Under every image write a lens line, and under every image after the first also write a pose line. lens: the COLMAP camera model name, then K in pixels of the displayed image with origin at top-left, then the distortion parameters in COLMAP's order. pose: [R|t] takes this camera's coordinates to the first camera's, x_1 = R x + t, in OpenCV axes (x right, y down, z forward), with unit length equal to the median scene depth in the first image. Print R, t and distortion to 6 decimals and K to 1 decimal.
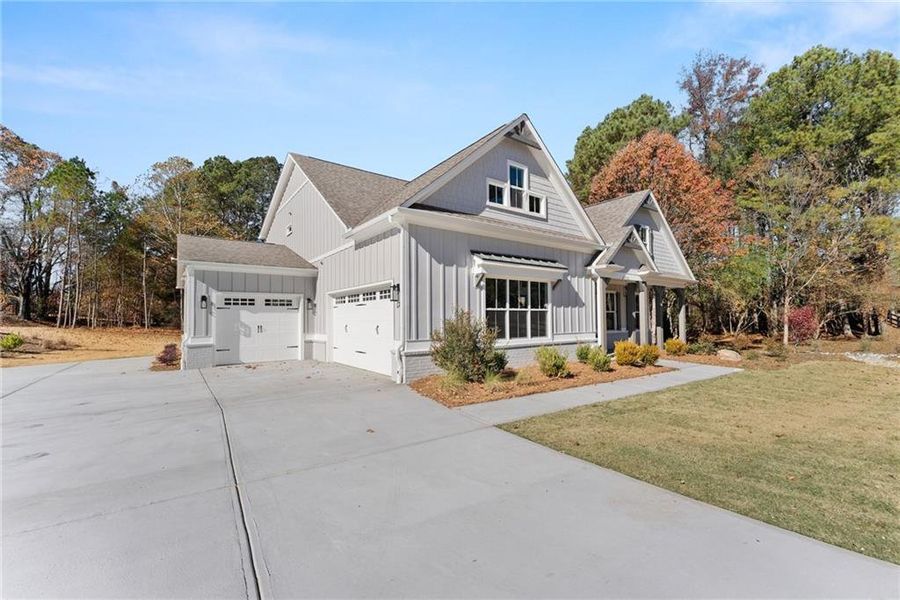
lens RADIAL K [[375.5, 0, 447.2], [0, 375.5, 304.9], [0, 0, 1]] dist [0.002138, 0.000488]
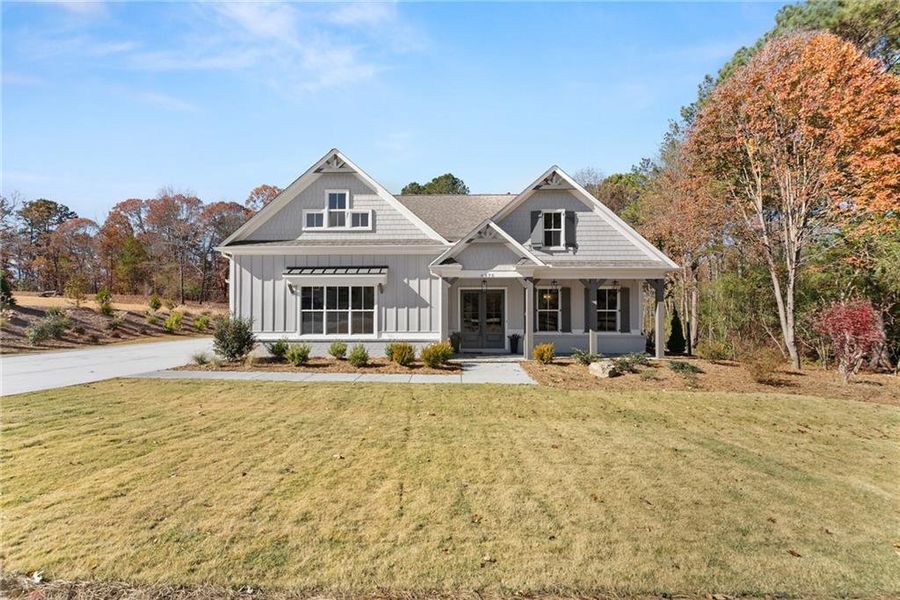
lens RADIAL K [[375.5, 0, 444.2], [0, 375.5, 304.1], [0, 0, 1]] dist [0.002138, 0.000488]
pose [[0.793018, -0.002908, -0.609192, 1.037297], [0.015965, 0.999744, 0.016009, -0.019357], [0.608989, -0.022421, 0.792861, 0.209811]]
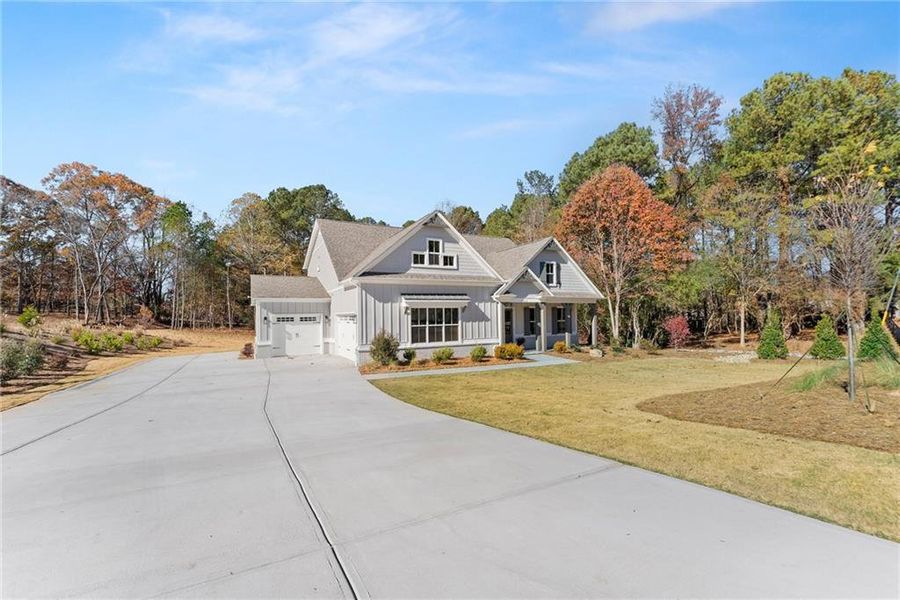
lens RADIAL K [[375.5, 0, 446.1], [0, 375.5, 308.6], [0, 0, 1]] dist [0.002138, 0.000488]
pose [[0.989306, -0.009580, -0.145537, 0.416433], [0.012682, 0.999711, 0.020401, -0.083125], [0.145300, -0.022029, 0.989142, -0.574013]]
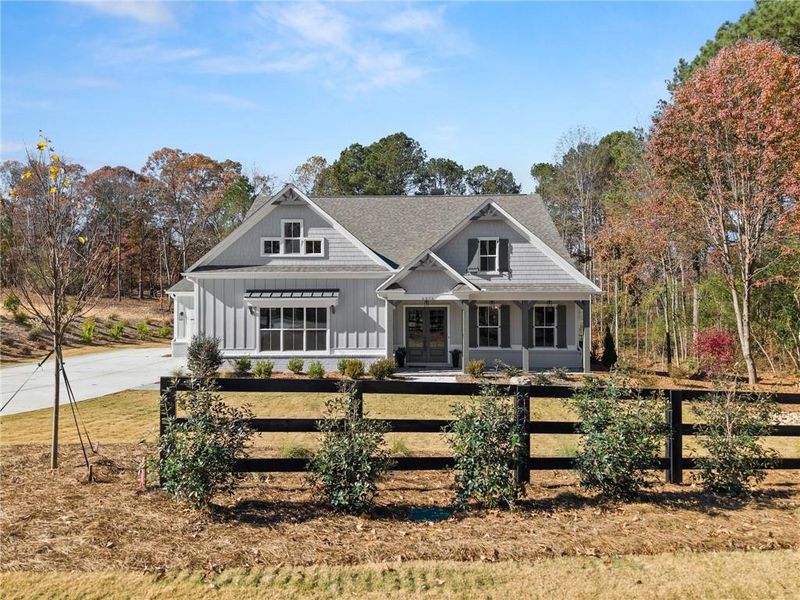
lens RADIAL K [[531.0, 0, 393.6], [0, 531.0, 299.0], [0, 0, 1]] dist [0.036008, -0.009331]
pose [[0.788664, 0.005928, -0.614796, 1.413173], [0.018518, 0.999271, 0.033390, -0.132018], [0.614546, -0.037719, 0.787979, -0.238819]]
